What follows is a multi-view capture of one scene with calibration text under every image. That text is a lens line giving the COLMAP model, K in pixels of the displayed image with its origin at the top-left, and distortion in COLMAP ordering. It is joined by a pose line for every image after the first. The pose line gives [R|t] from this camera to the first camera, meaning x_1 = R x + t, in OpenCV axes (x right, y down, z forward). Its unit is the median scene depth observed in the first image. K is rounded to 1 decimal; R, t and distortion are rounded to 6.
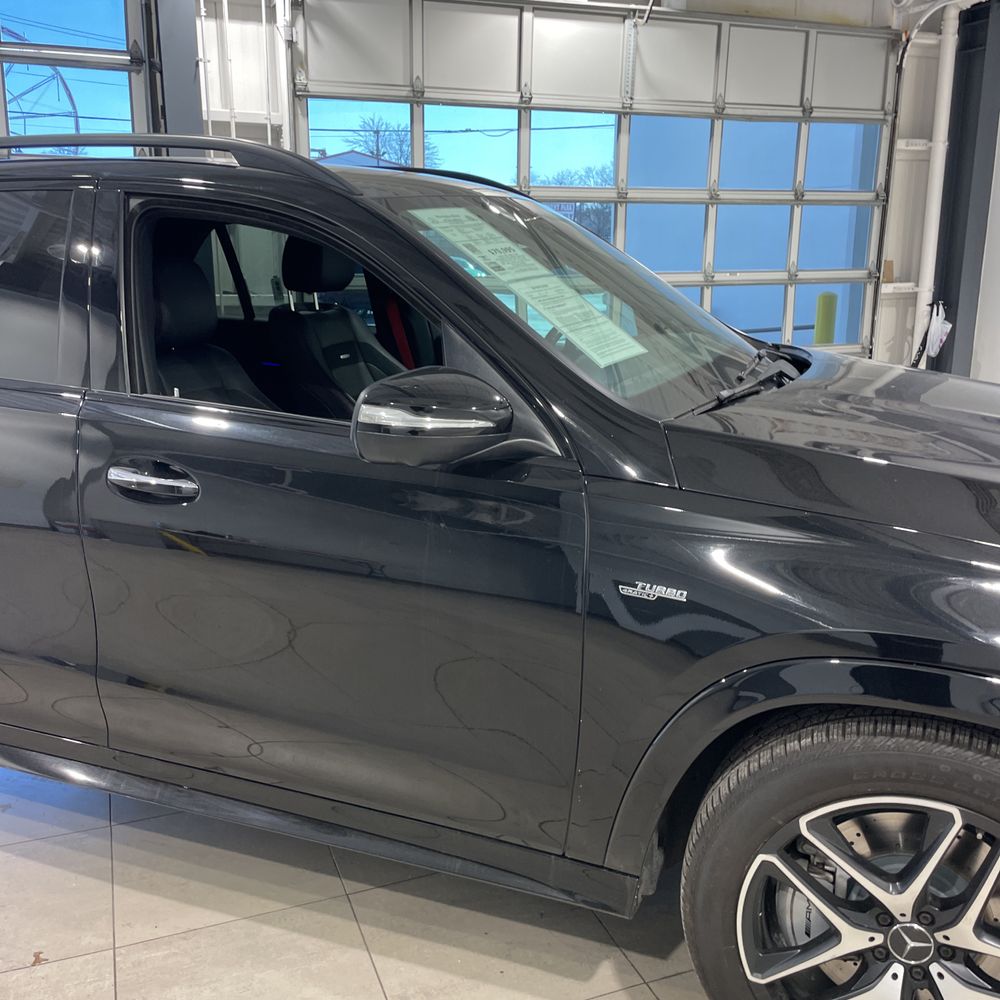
lens RADIAL K [[1002.6, 0, 496.8], [0, 1002.6, 488.4], [0, 0, 1]] dist [0.105051, -0.149063]
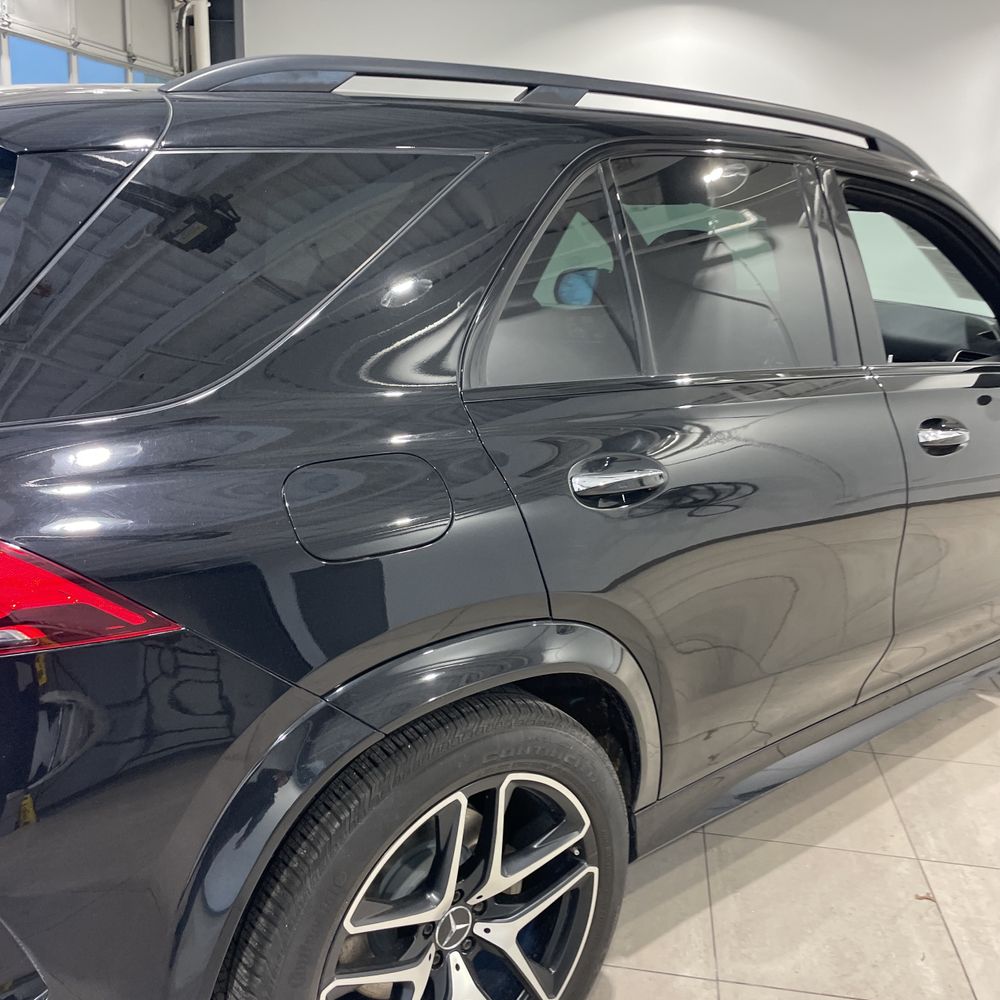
lens RADIAL K [[1002.6, 0, 496.8], [0, 1002.6, 488.4], [0, 0, 1]] dist [0.105051, -0.149063]
pose [[0.489625, -0.211756, 0.845829, -0.482979], [0.166587, 0.974911, 0.147640, -0.062941], [-0.855872, 0.068616, 0.512616, 0.261074]]
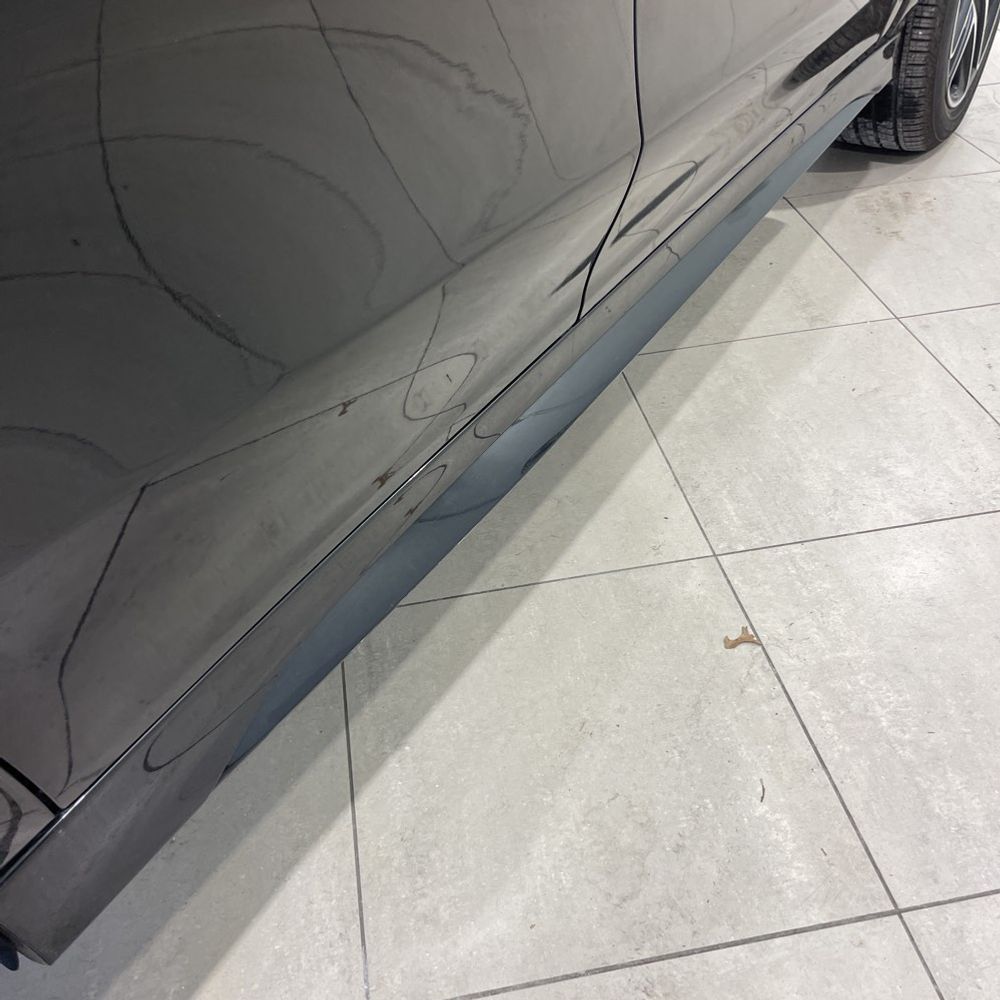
lens RADIAL K [[1002.6, 0, 496.8], [0, 1002.6, 488.4], [0, 0, 1]] dist [0.105051, -0.149063]
pose [[0.189575, -0.637885, 0.746435, -0.275397], [0.270646, 0.764717, 0.584772, 0.006849], [-0.943828, 0.091162, 0.317612, 0.305142]]
